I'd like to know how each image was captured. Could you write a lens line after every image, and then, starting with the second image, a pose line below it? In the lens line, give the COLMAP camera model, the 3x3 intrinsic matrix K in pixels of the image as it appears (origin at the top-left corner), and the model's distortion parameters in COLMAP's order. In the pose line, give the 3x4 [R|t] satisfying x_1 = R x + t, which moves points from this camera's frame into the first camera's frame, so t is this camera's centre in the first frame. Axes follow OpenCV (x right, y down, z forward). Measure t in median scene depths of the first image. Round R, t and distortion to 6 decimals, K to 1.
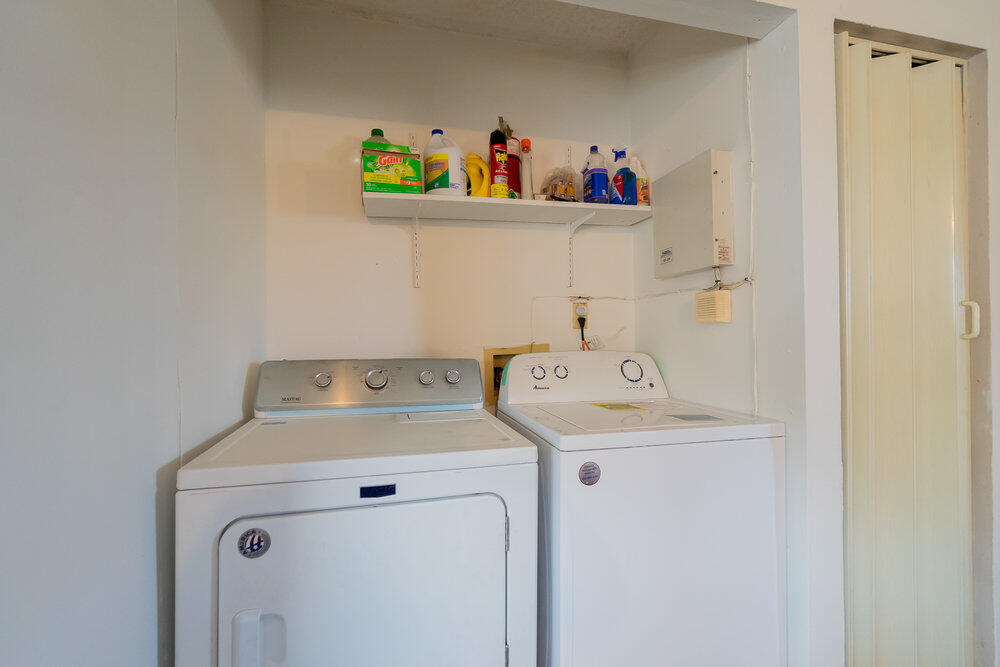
lens RADIAL K [[436.4, 0, 499.0], [0, 436.4, 330.9], [0, 0, 1]] dist [-0.001071, -0.000260]
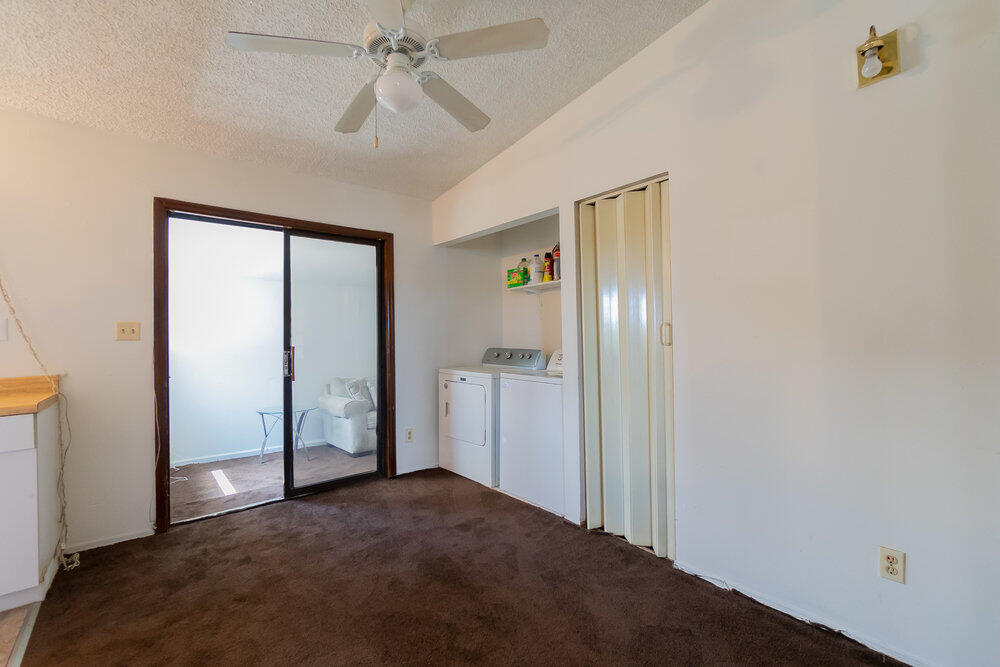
lens RADIAL K [[436.4, 0, 500.5], [0, 436.4, 333.8], [0, 0, 1]] dist [-0.001071, -0.000260]
pose [[0.447525, 0.001768, -0.894269, 1.977822], [0.010980, 0.999912, 0.007472, -0.043789], [0.894204, -0.013163, 0.447467, -0.270534]]
